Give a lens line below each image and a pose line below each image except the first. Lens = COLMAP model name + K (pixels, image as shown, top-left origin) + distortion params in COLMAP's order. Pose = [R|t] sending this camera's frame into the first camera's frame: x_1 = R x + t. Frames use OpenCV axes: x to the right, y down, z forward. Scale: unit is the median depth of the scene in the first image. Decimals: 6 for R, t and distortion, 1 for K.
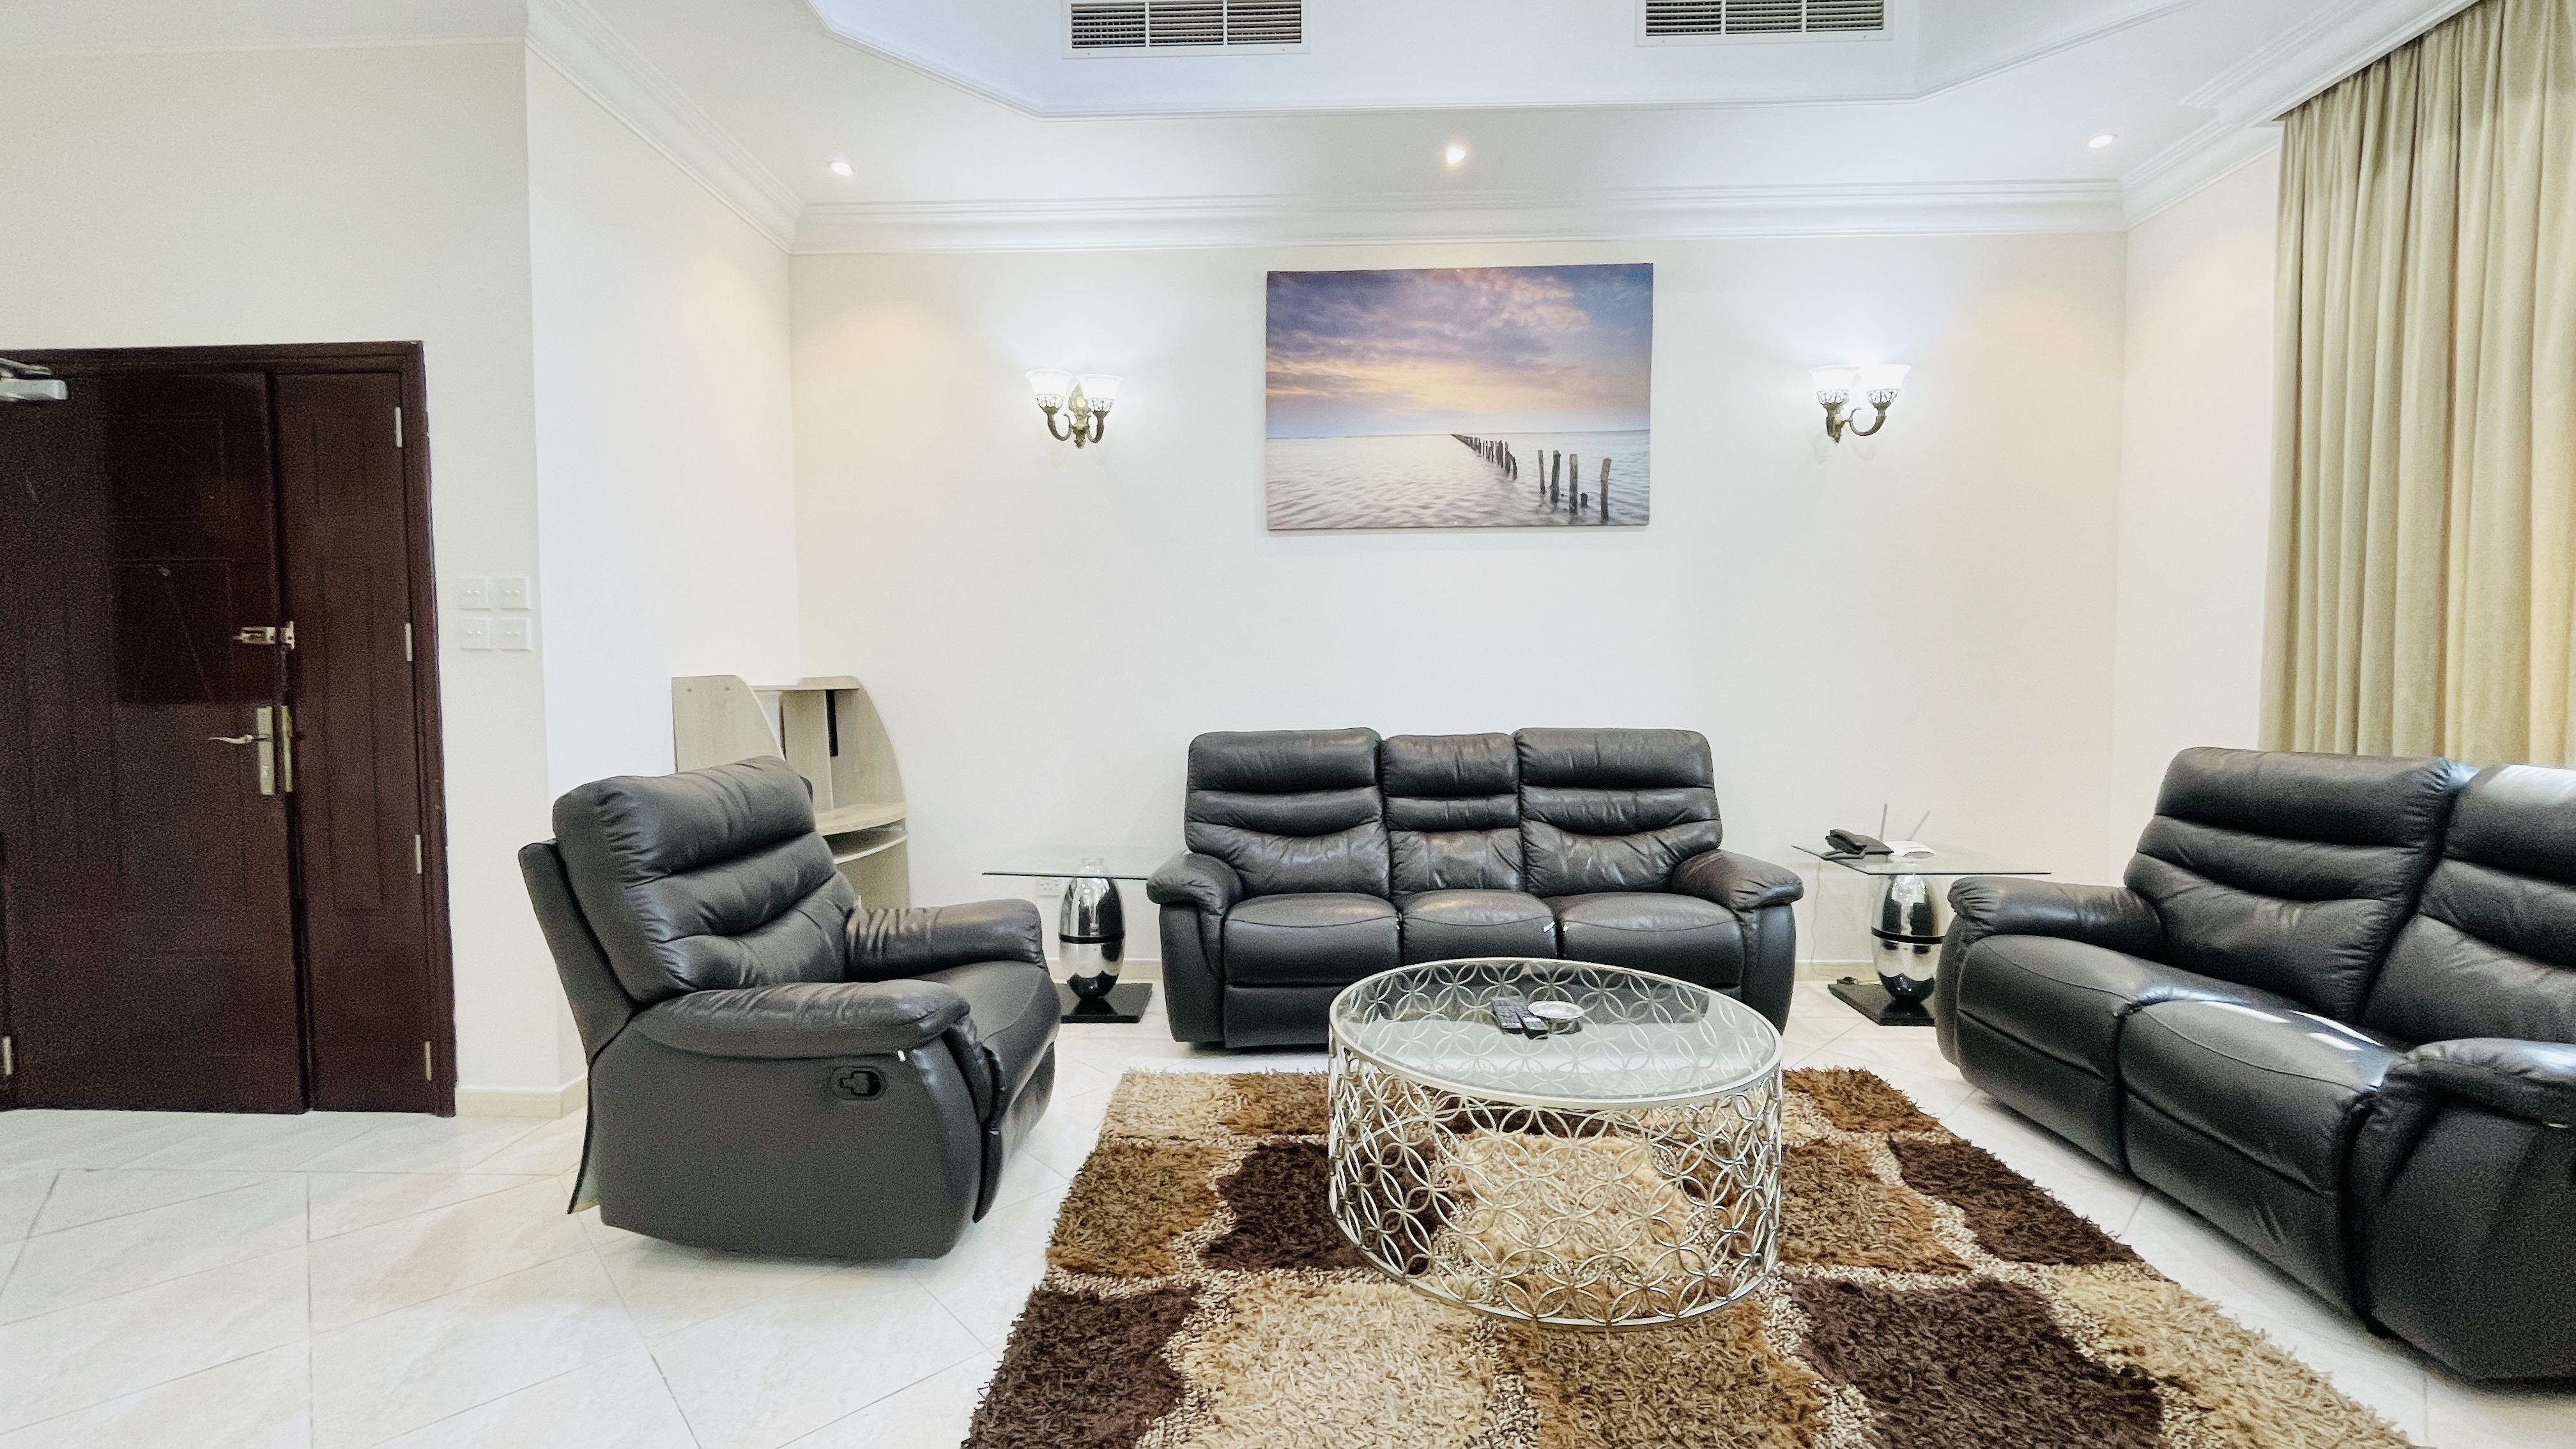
lens RADIAL K [[1047.0, 0, 1293.4], [0, 1047.0, 730.5], [0, 0, 1]] dist [-0.001629, -0.000176]
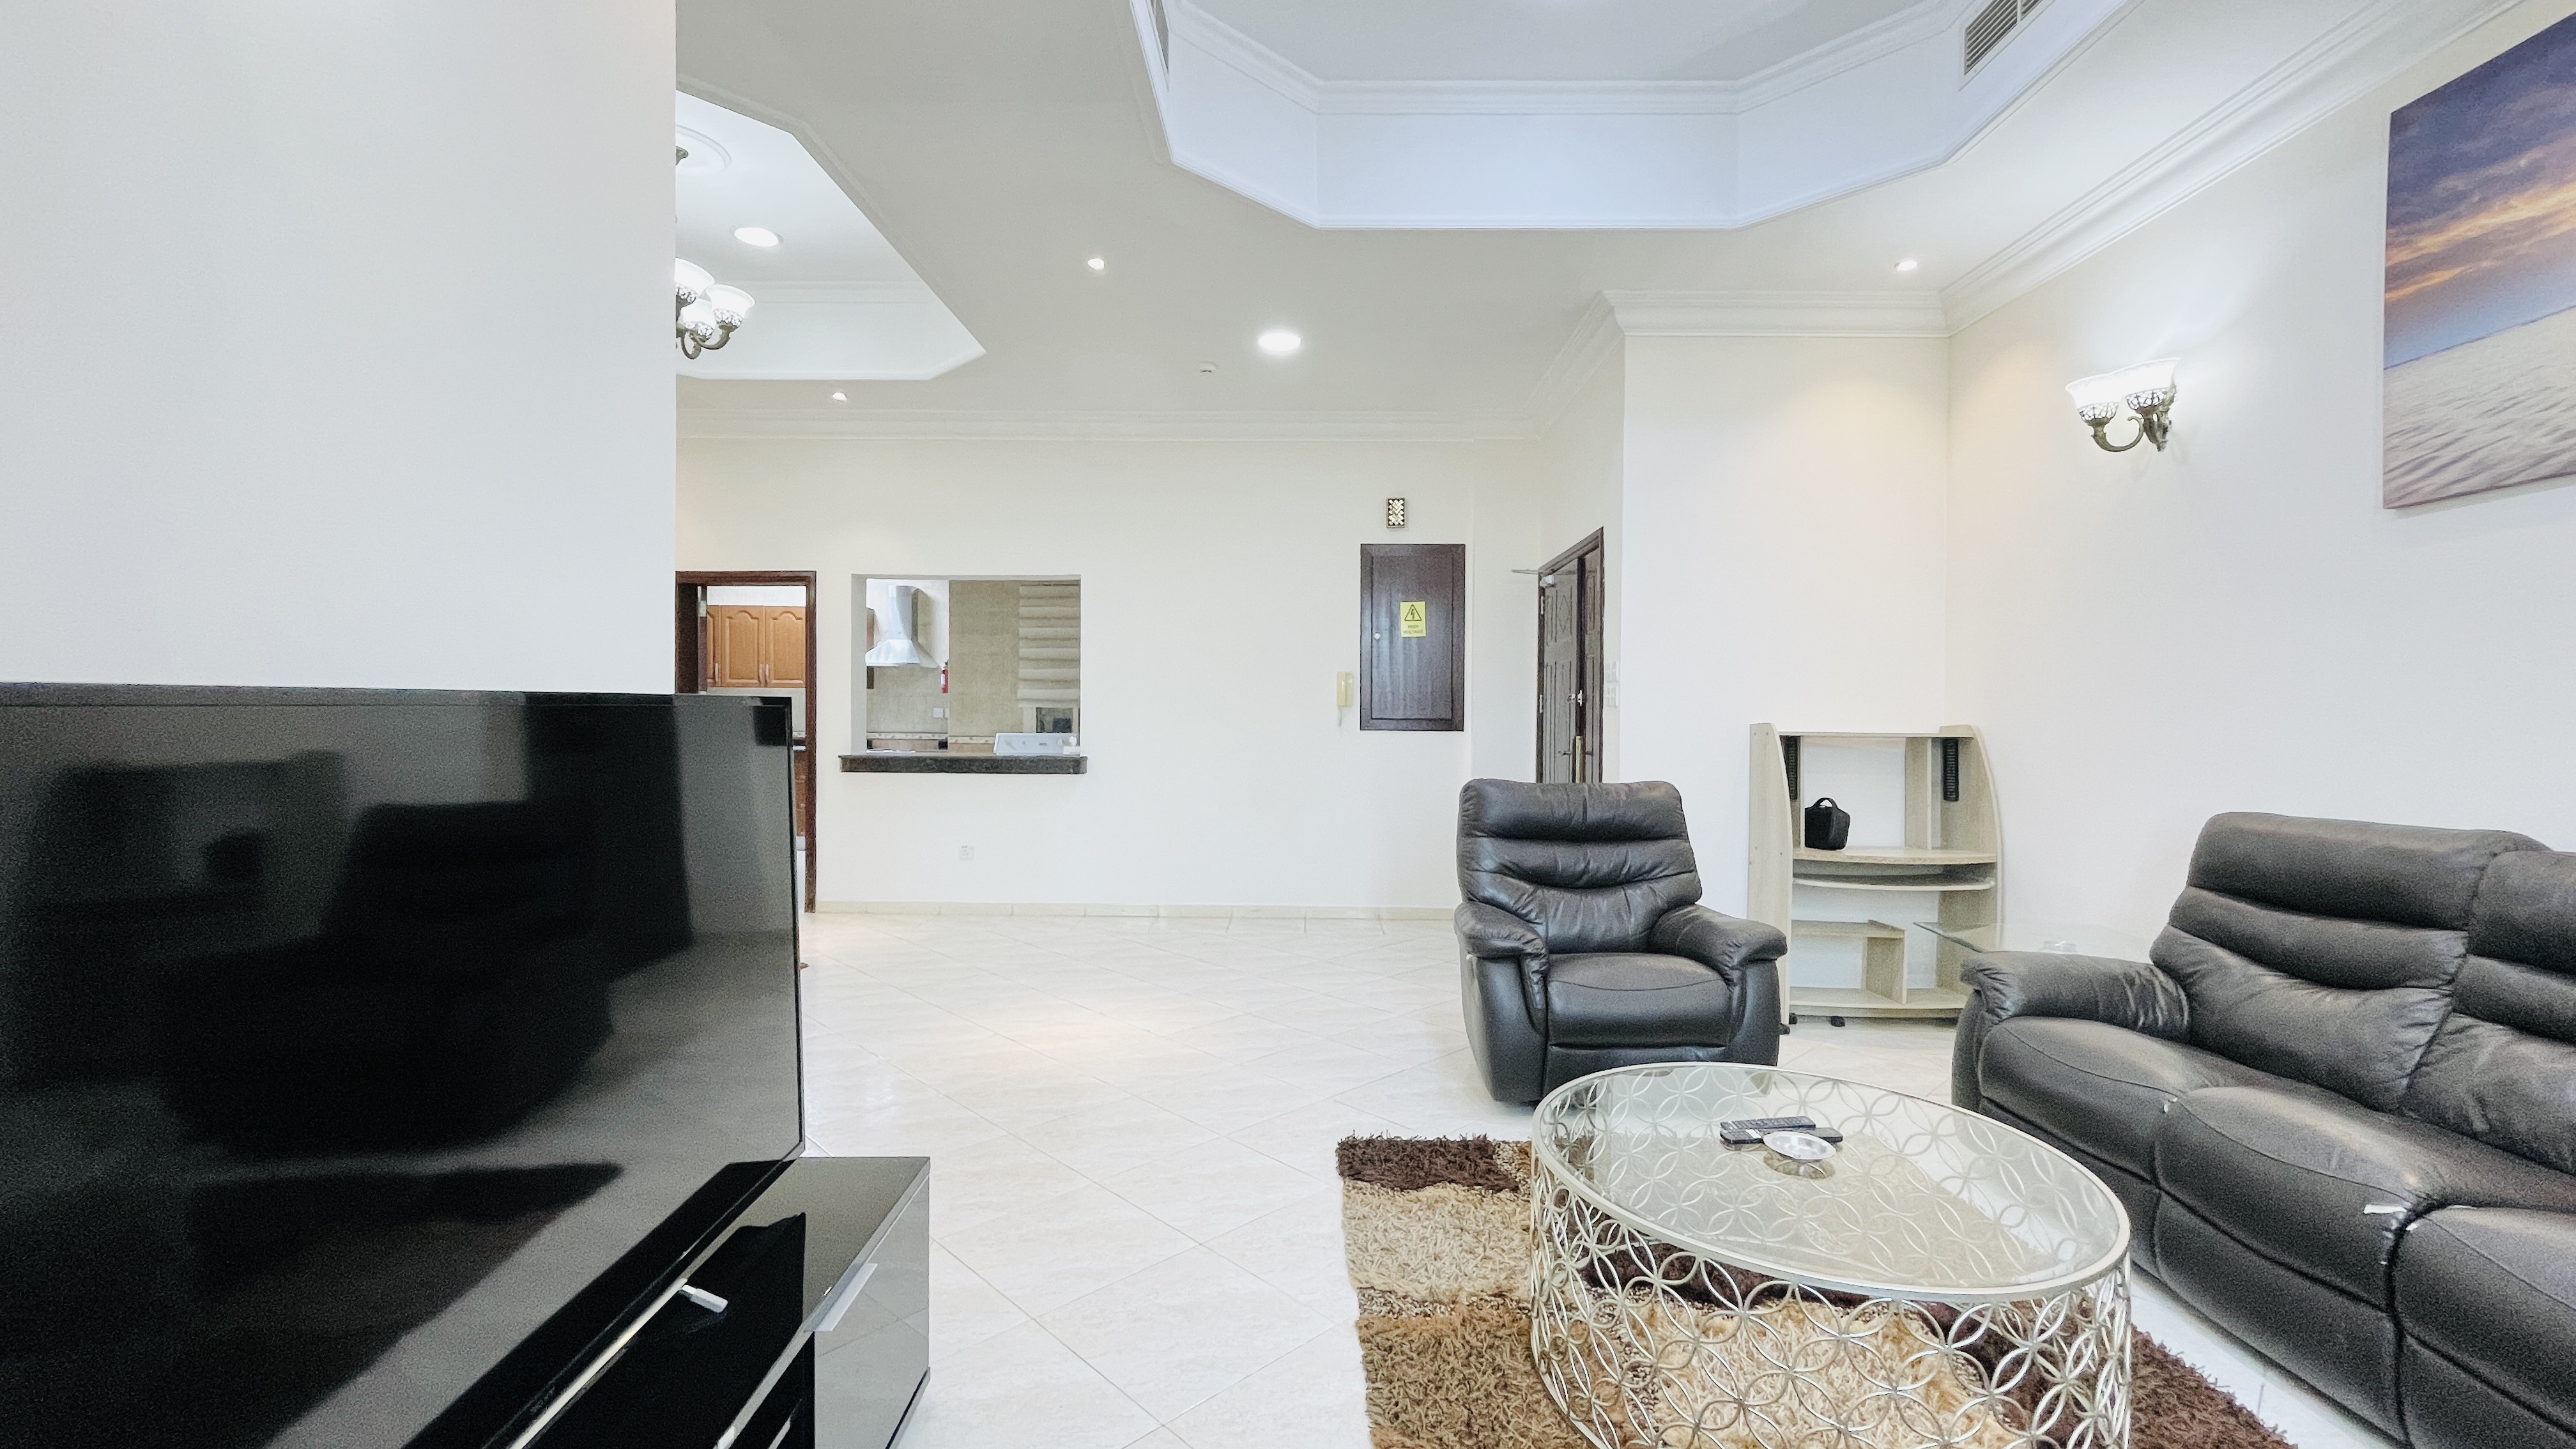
lens RADIAL K [[1047.0, 0, 1293.4], [0, 1047.0, 730.5], [0, 0, 1]] dist [-0.001629, -0.000176]
pose [[0.019101, 0.023824, -0.999534, 0.622152], [-0.054859, 0.998235, 0.022745, -0.034319], [0.998311, 0.054399, 0.020374, 0.331067]]
